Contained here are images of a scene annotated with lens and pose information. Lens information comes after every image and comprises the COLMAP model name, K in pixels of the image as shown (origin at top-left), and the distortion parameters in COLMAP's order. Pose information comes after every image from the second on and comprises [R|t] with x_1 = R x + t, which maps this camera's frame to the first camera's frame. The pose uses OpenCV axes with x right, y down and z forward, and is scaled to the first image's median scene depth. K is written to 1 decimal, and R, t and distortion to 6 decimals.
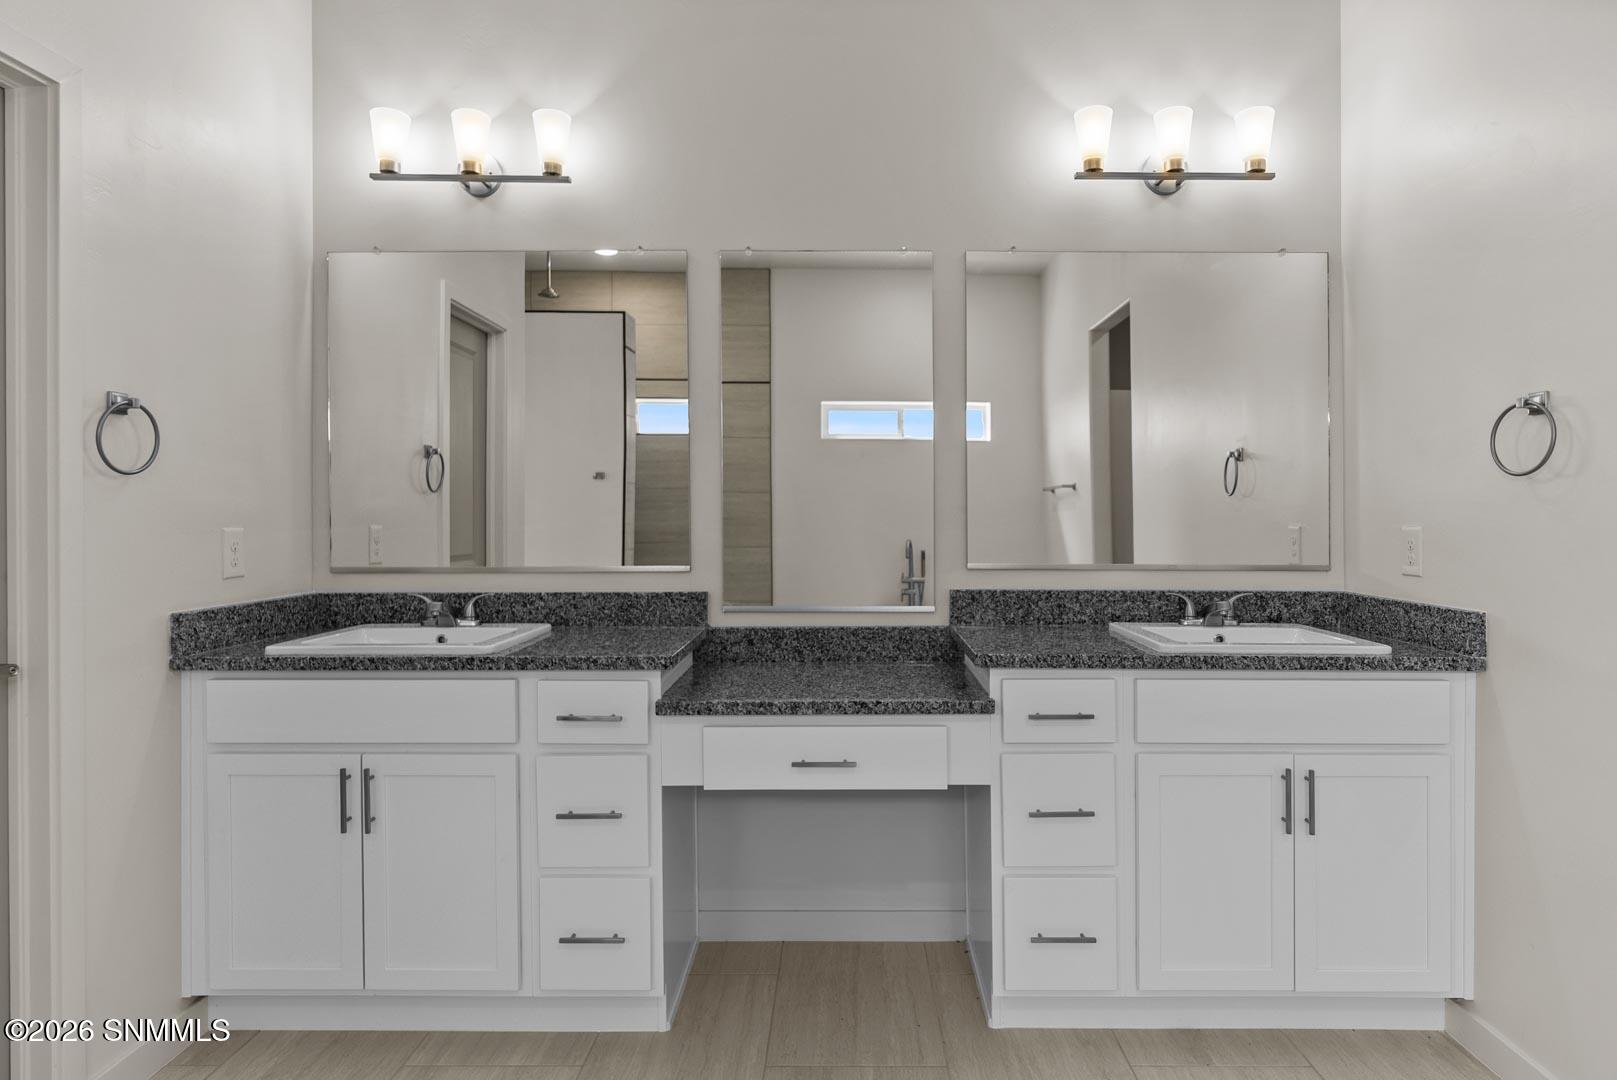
lens RADIAL K [[889.6, 0, 809.3], [0, 889.6, 527.8], [0, 0, 1]] dist [-0.002153, -0.000411]
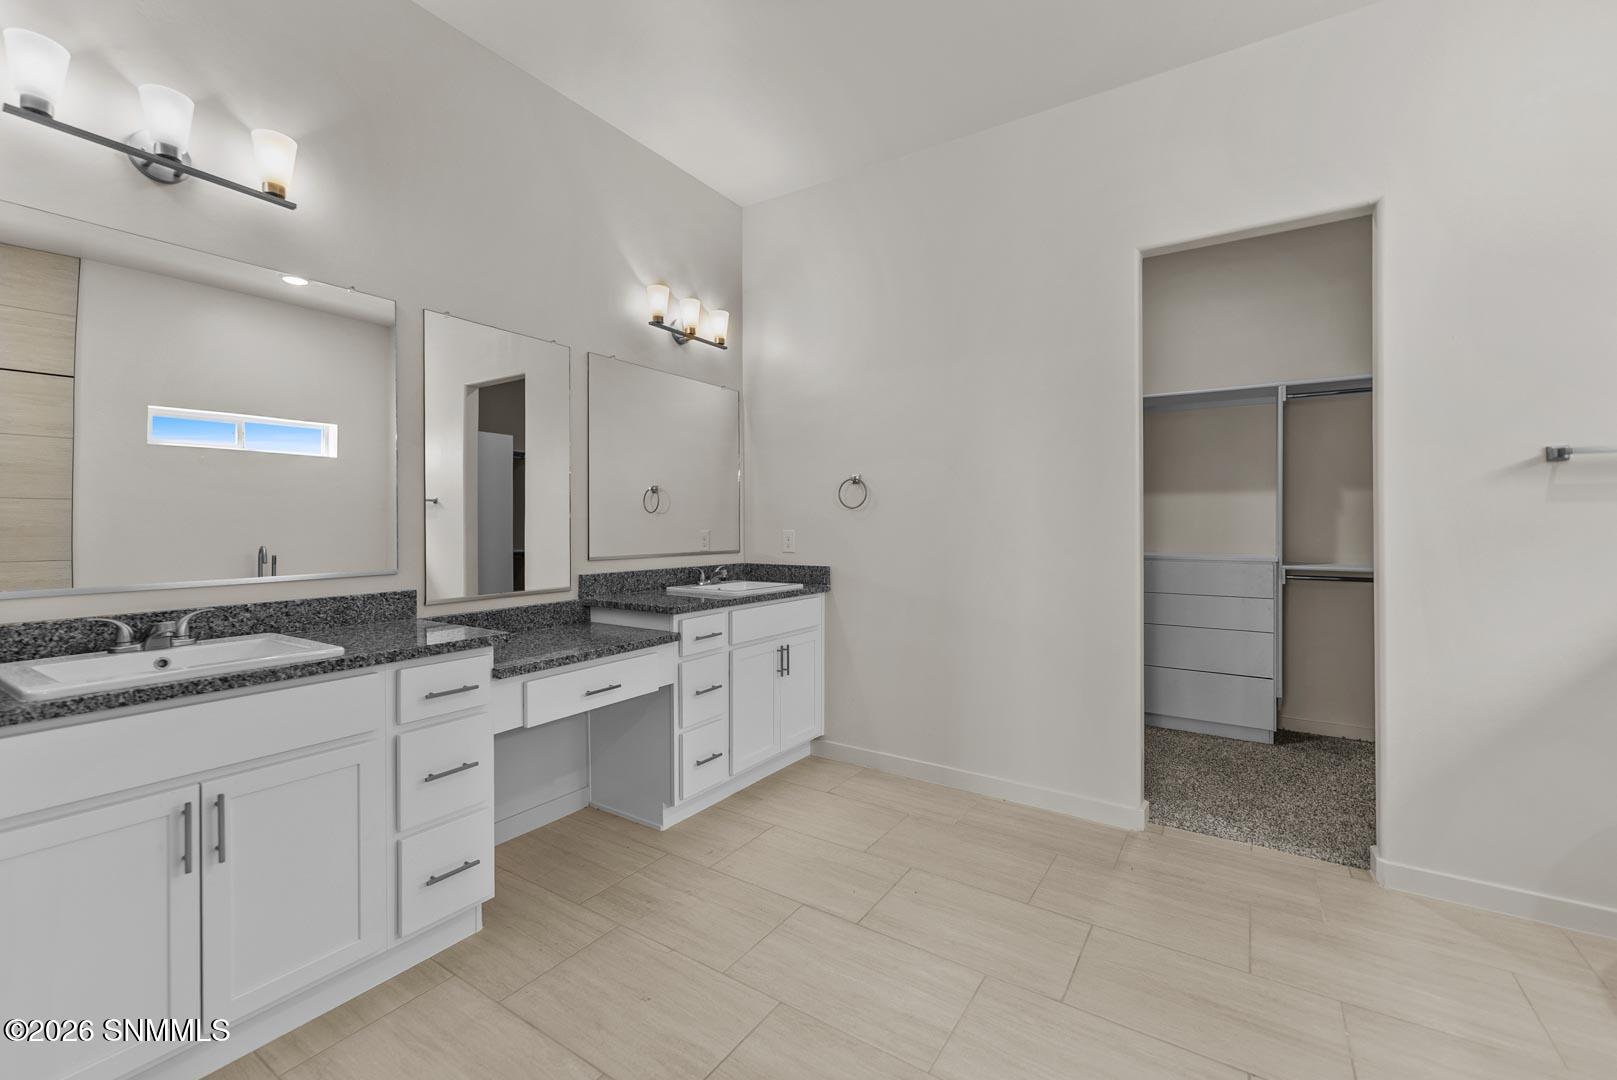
lens RADIAL K [[658.4, 0, 807.3], [0, 658.4, 533.1], [0, 0, 1]] dist [0.002407, 0.000381]
pose [[0.557615, -0.013361, 0.829992, -0.585369], [0.012478, 0.999892, 0.007713, -0.004907], [-0.830006, 0.006056, 0.557721, 0.066354]]
